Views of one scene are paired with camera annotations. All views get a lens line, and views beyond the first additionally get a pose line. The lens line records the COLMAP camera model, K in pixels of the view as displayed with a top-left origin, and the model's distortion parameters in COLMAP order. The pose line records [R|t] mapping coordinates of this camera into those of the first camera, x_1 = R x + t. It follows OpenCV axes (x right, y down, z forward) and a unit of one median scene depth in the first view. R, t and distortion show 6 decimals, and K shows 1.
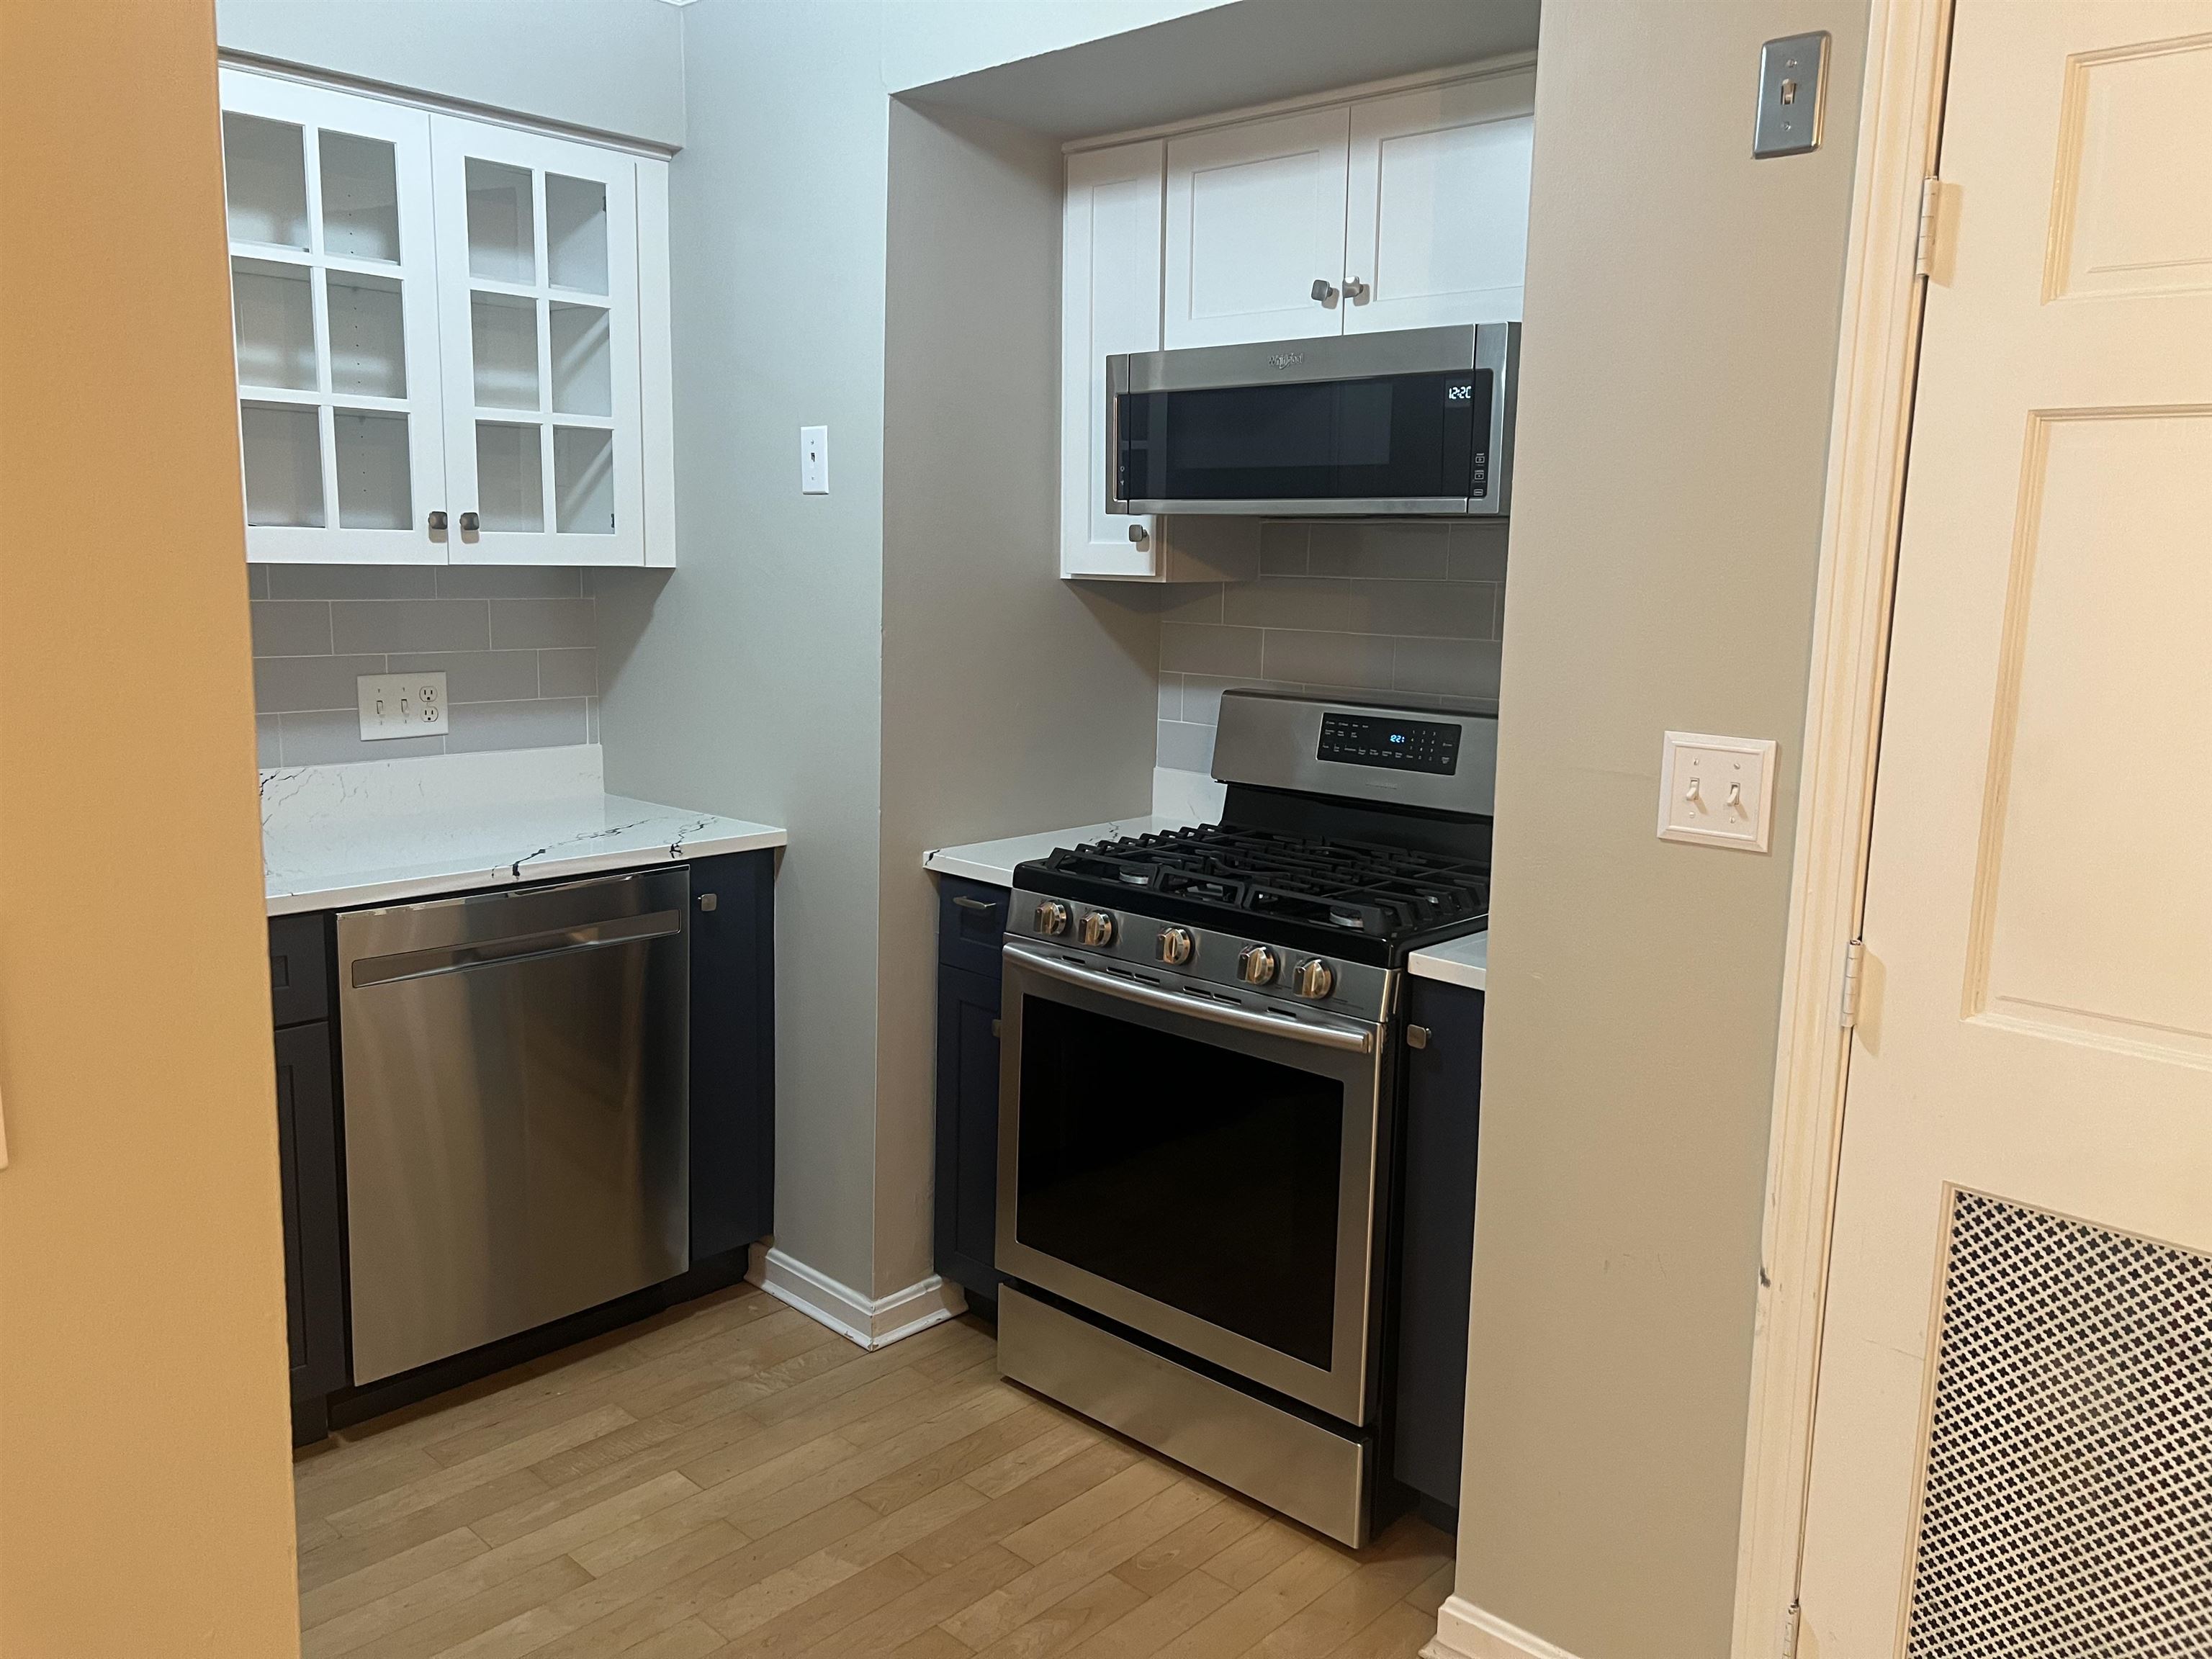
lens RADIAL K [[1681.0, 0, 1125.8], [0, 1681.0, 831.4], [0, 0, 1]] dist [0.072029, -0.072217]
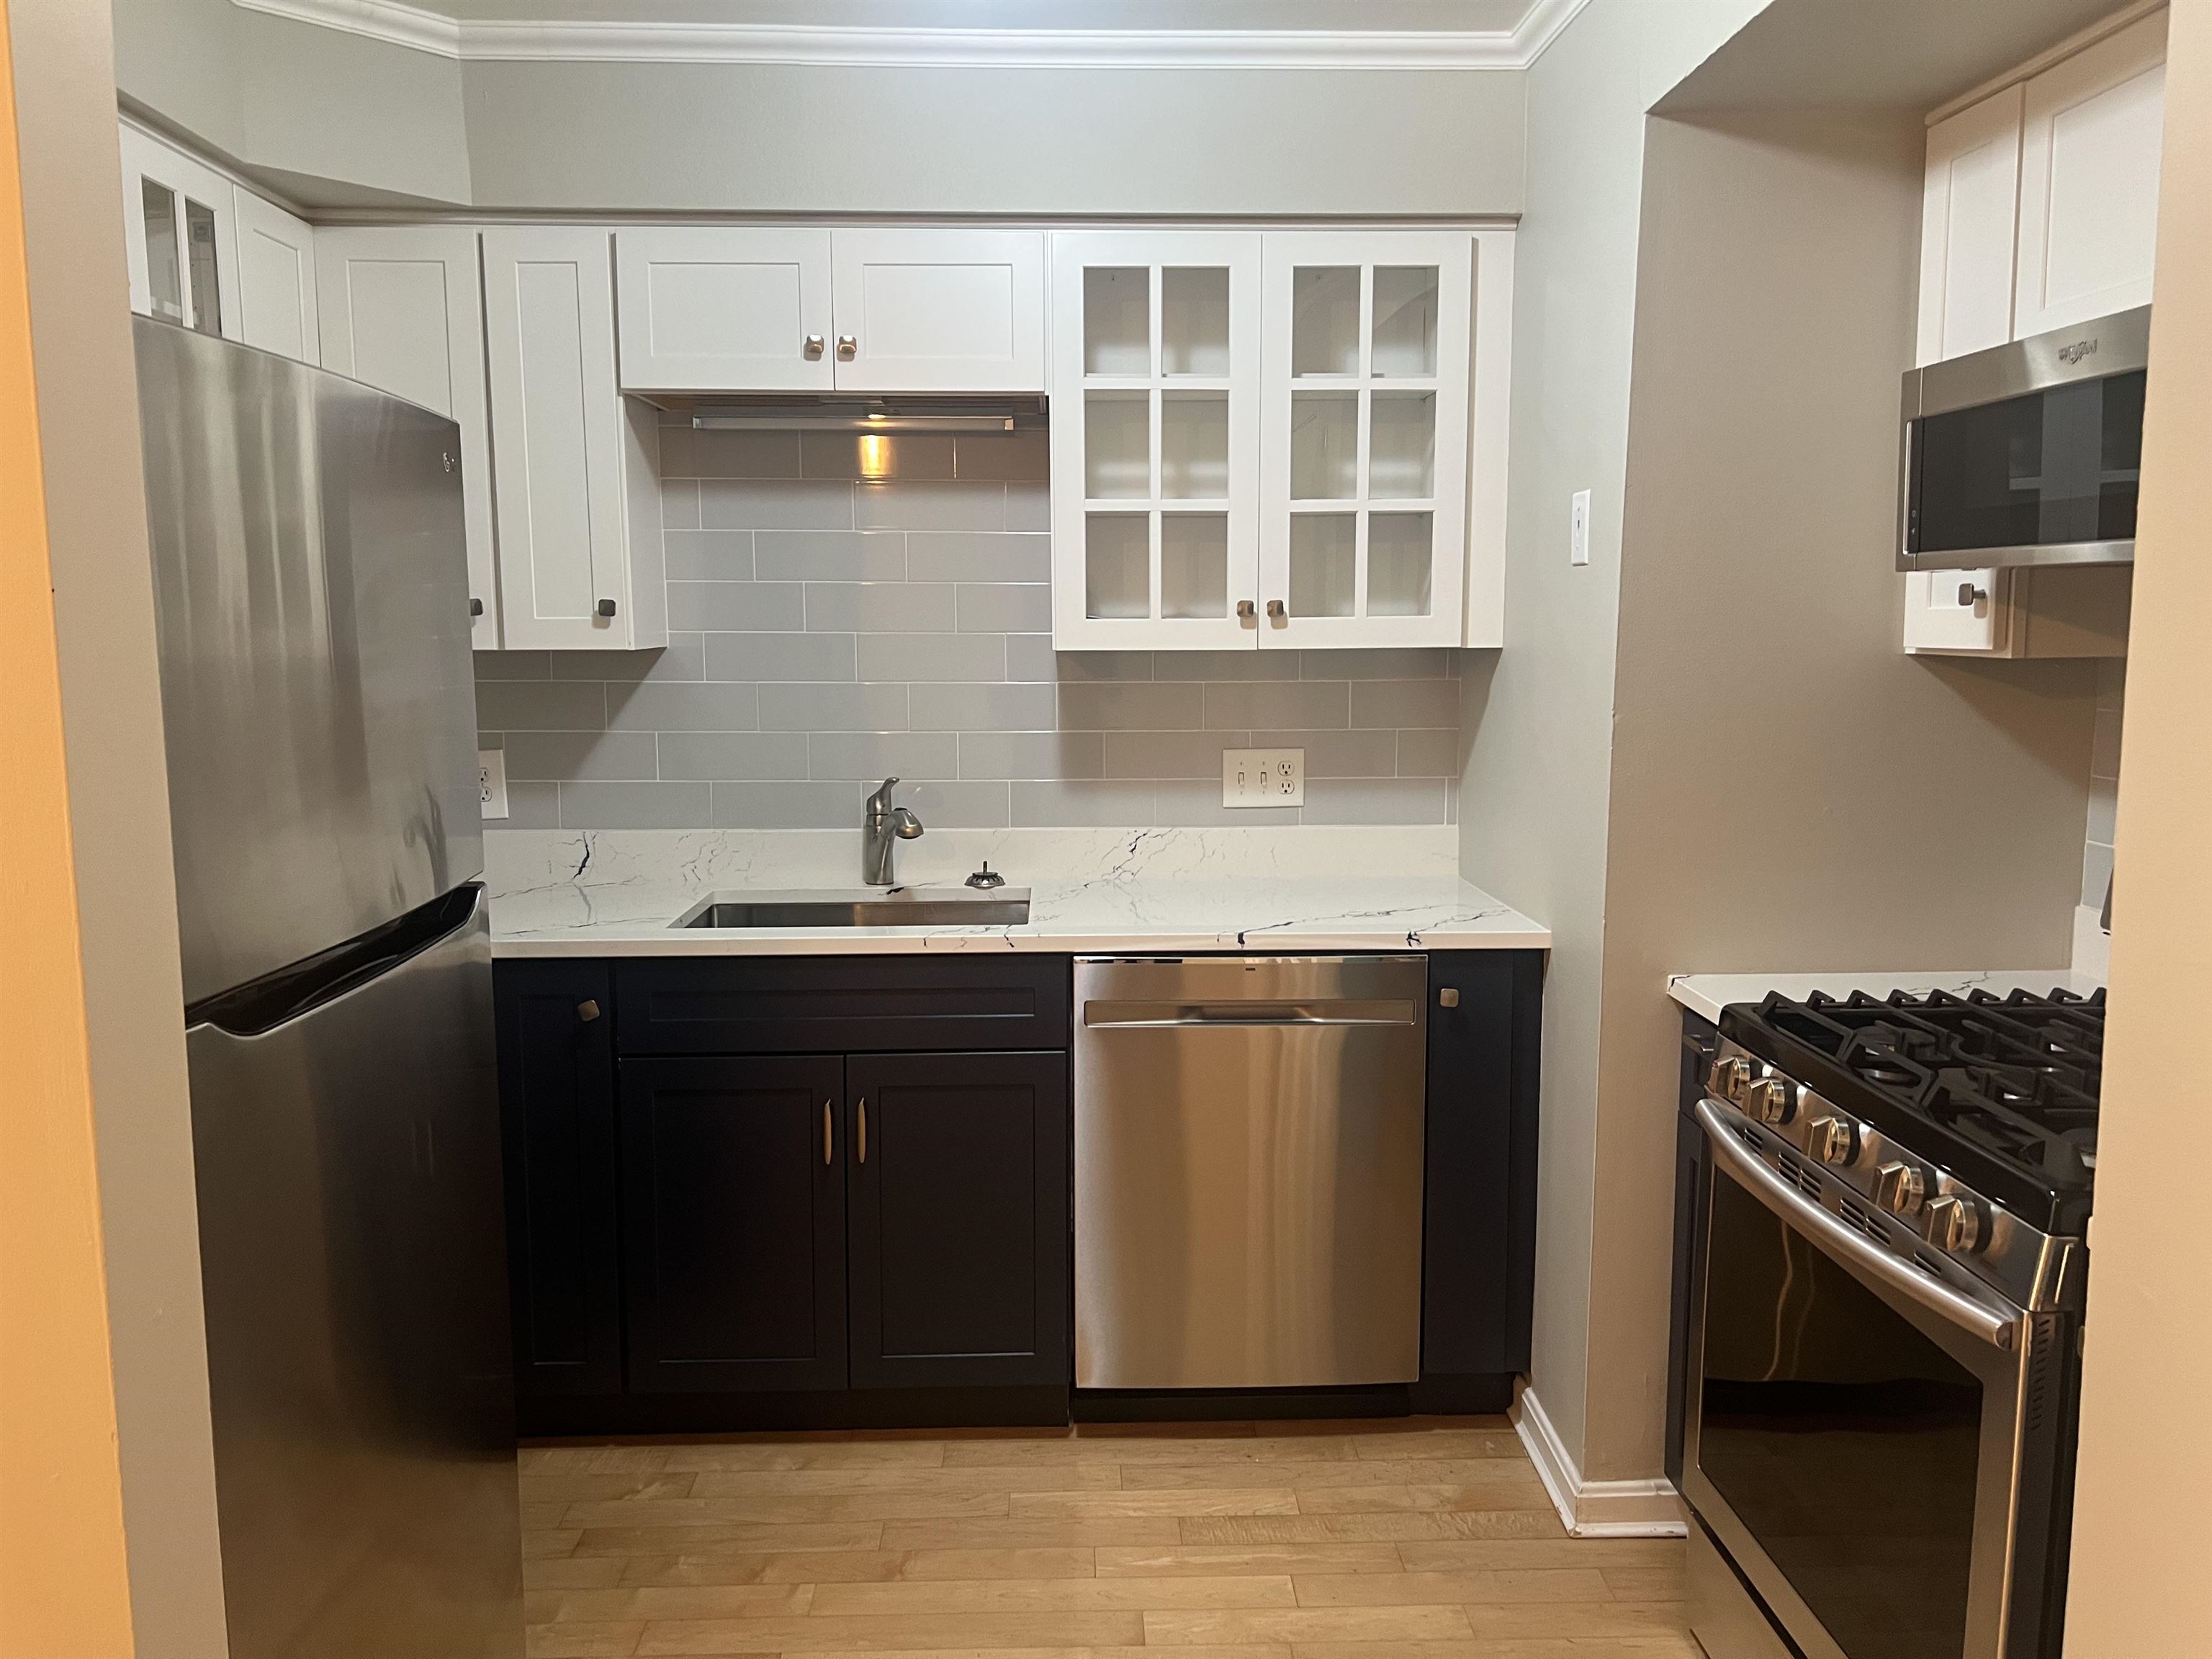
lens RADIAL K [[1681.0, 0, 1113.9], [0, 1681.0, 826.7], [0, 0, 1]] dist [0.072029, -0.072217]
pose [[0.705716, 0.065721, -0.705440, 0.284355], [-0.100440, 0.994913, -0.007791, -0.027324], [0.701339, 0.076353, 0.708727, 0.188958]]
